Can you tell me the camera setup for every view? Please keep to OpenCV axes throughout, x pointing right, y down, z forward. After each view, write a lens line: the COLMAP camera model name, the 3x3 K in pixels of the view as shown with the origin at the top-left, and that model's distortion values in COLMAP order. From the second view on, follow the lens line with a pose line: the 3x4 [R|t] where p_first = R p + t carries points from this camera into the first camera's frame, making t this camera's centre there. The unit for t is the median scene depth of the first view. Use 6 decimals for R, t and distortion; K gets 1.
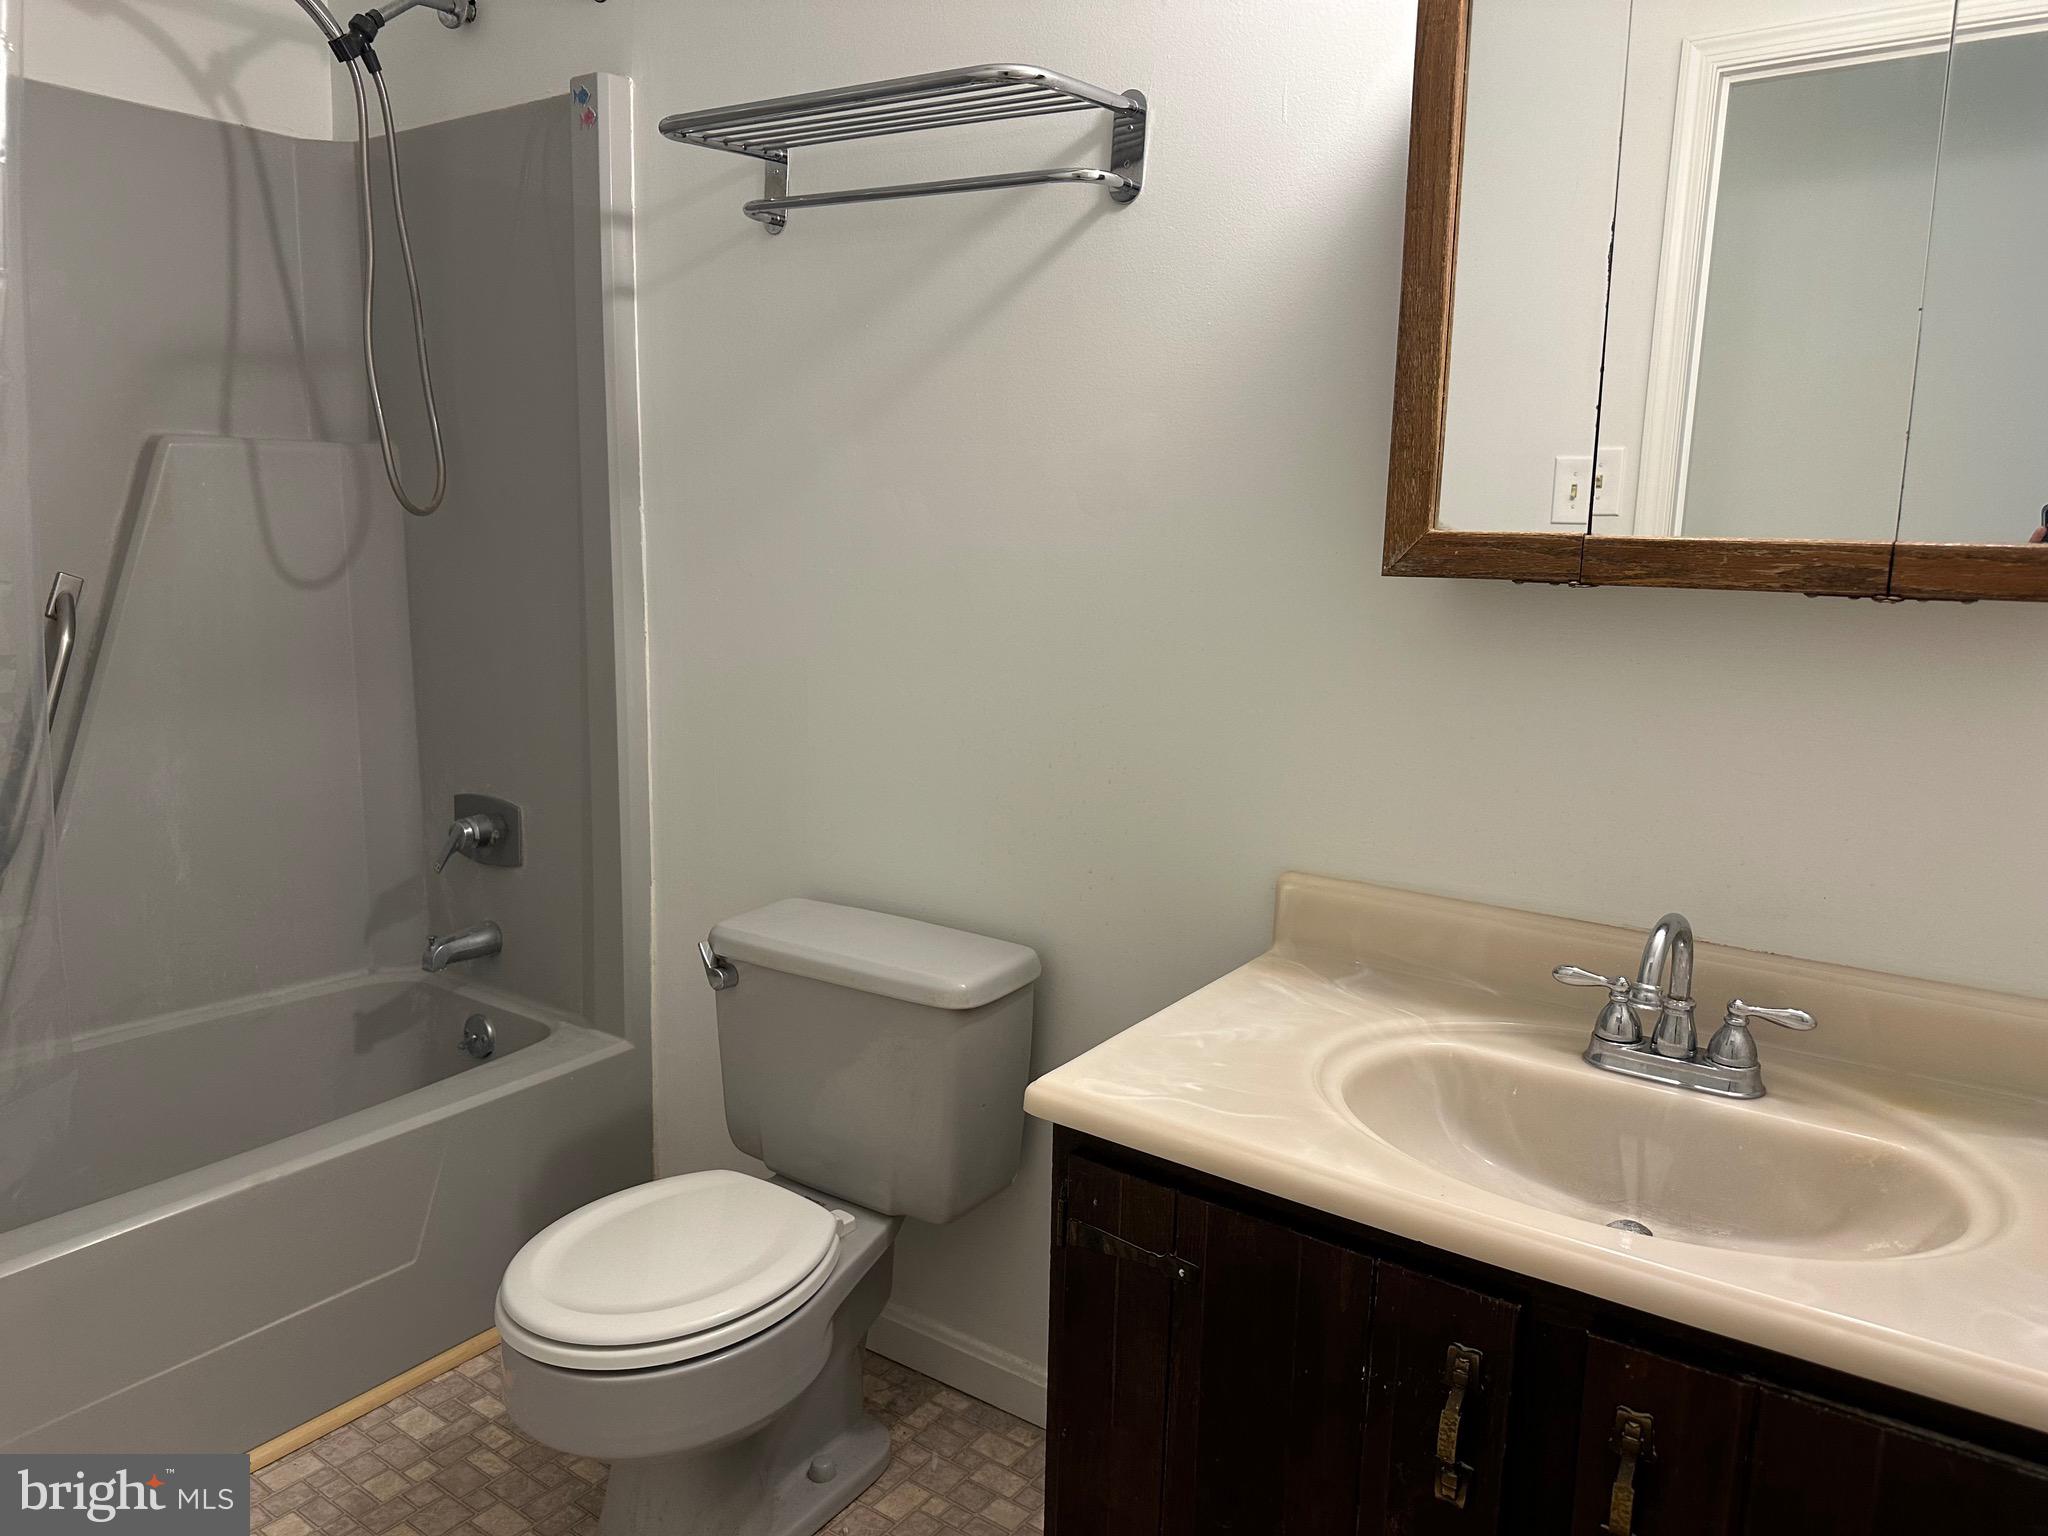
lens RADIAL K [[1476.0, 0, 1019.3], [0, 1476.0, 774.9], [0, 0, 1]] dist [0.058809, -0.053515]
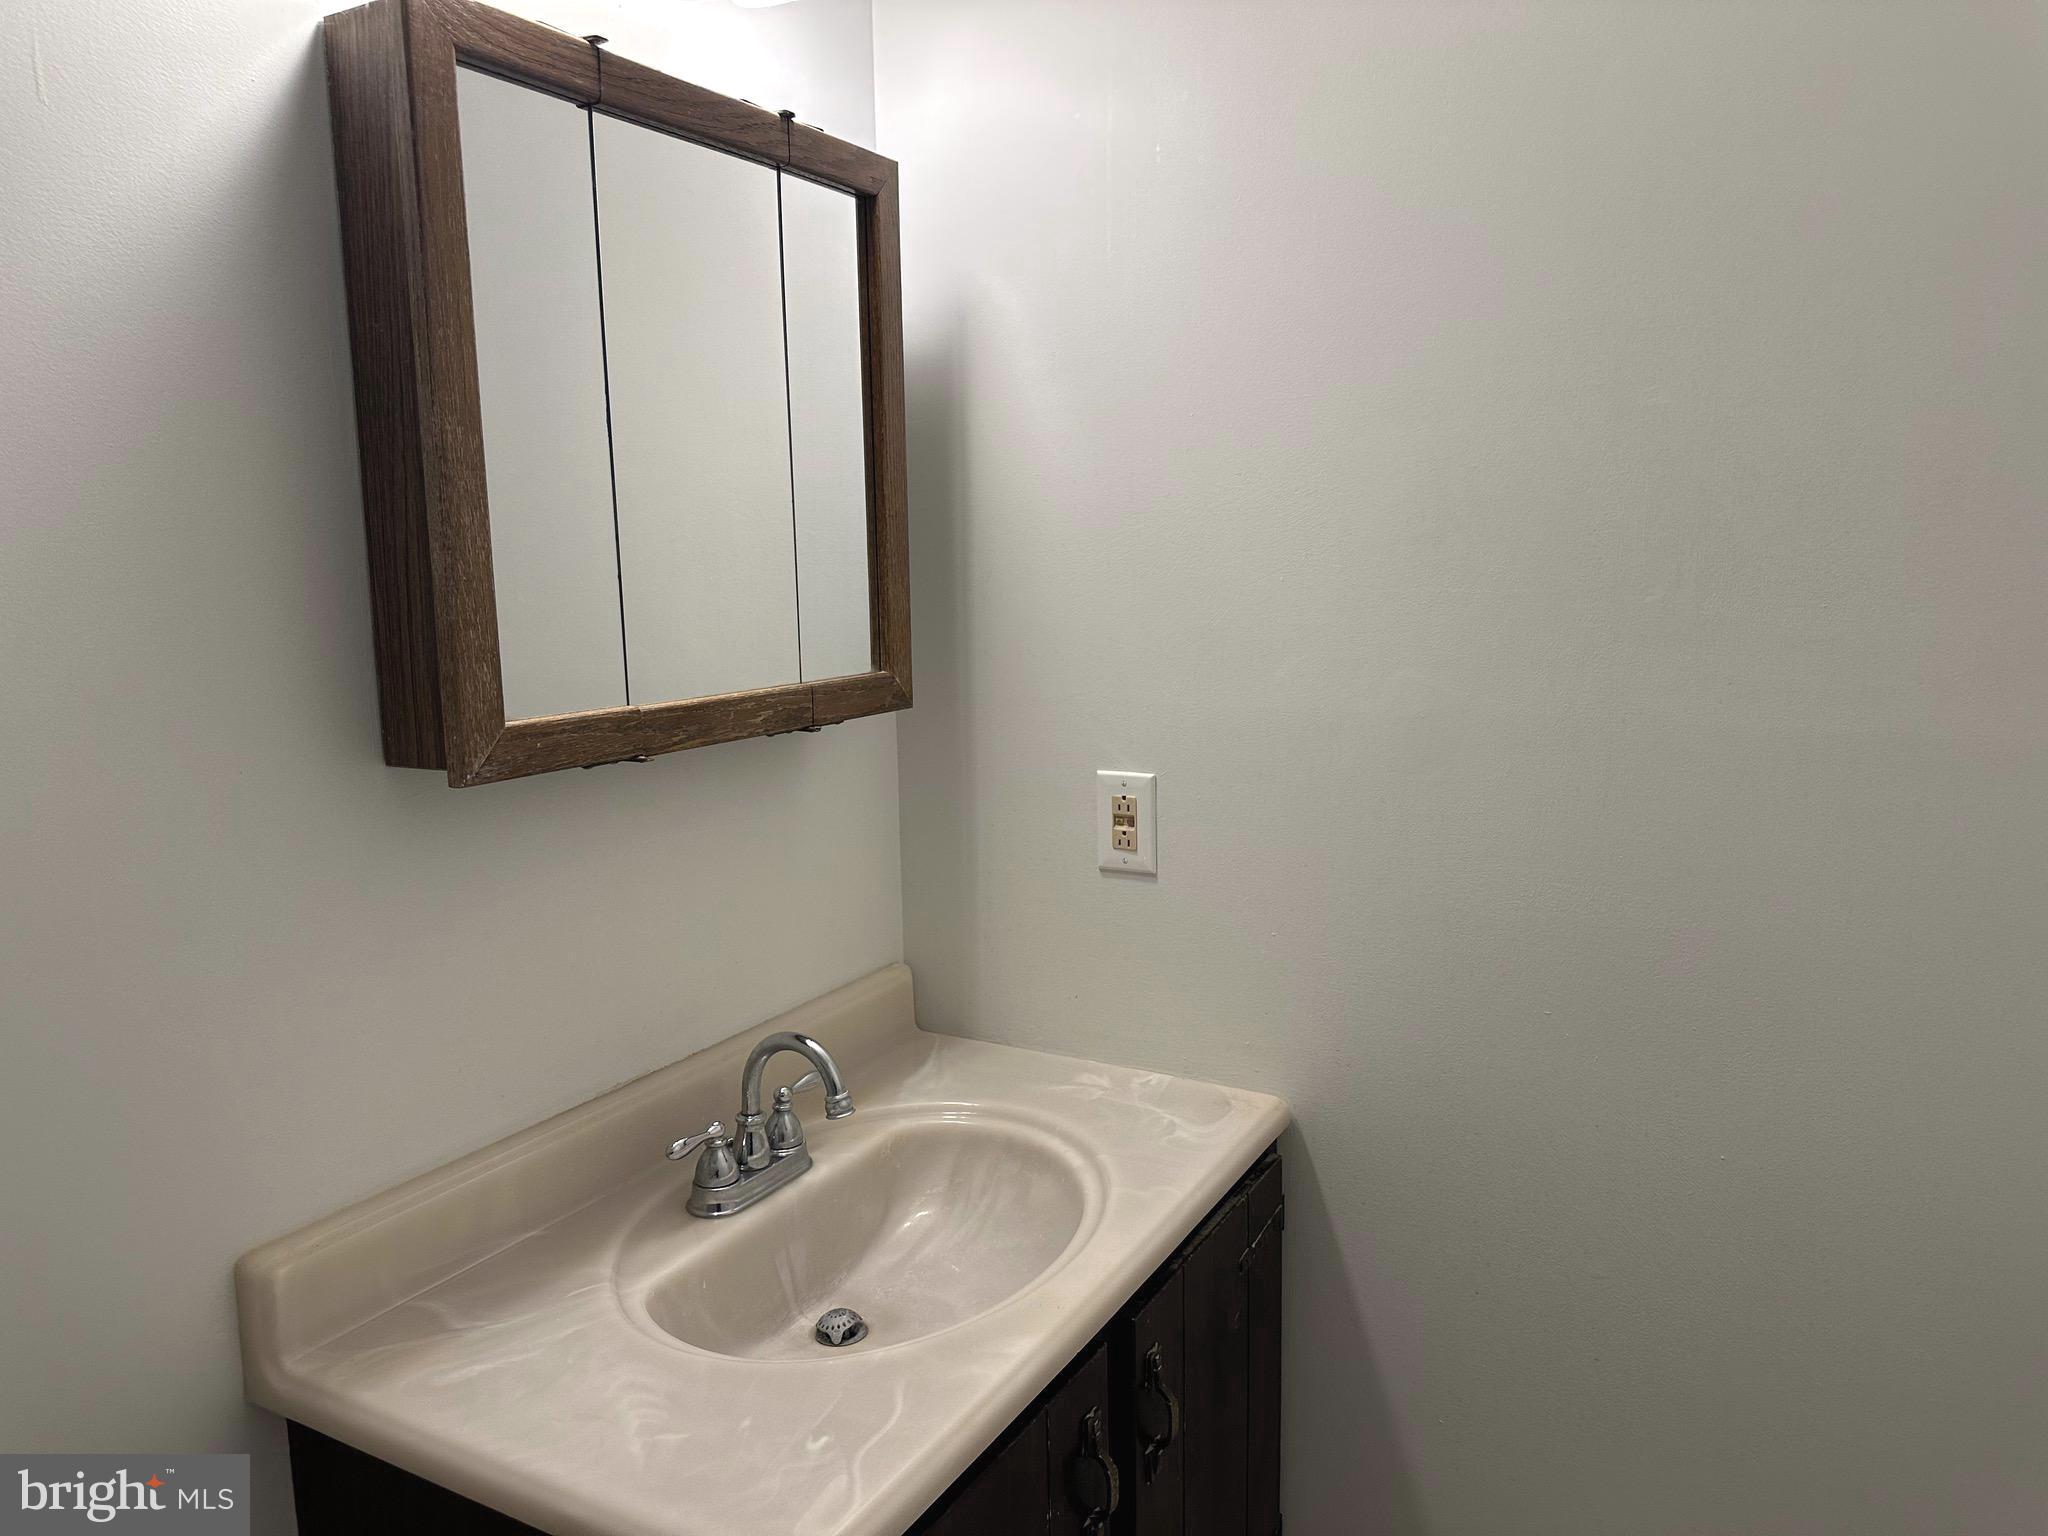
lens RADIAL K [[1476.0, 0, 1022.4], [0, 1476.0, 762.8], [0, 0, 1]] dist [0.058809, -0.053515]
pose [[-0.114969, -0.162582, 0.979974, -0.591890], [0.181816, 0.966407, 0.181661, -0.255444], [-0.976588, 0.199061, -0.081547, 0.843994]]
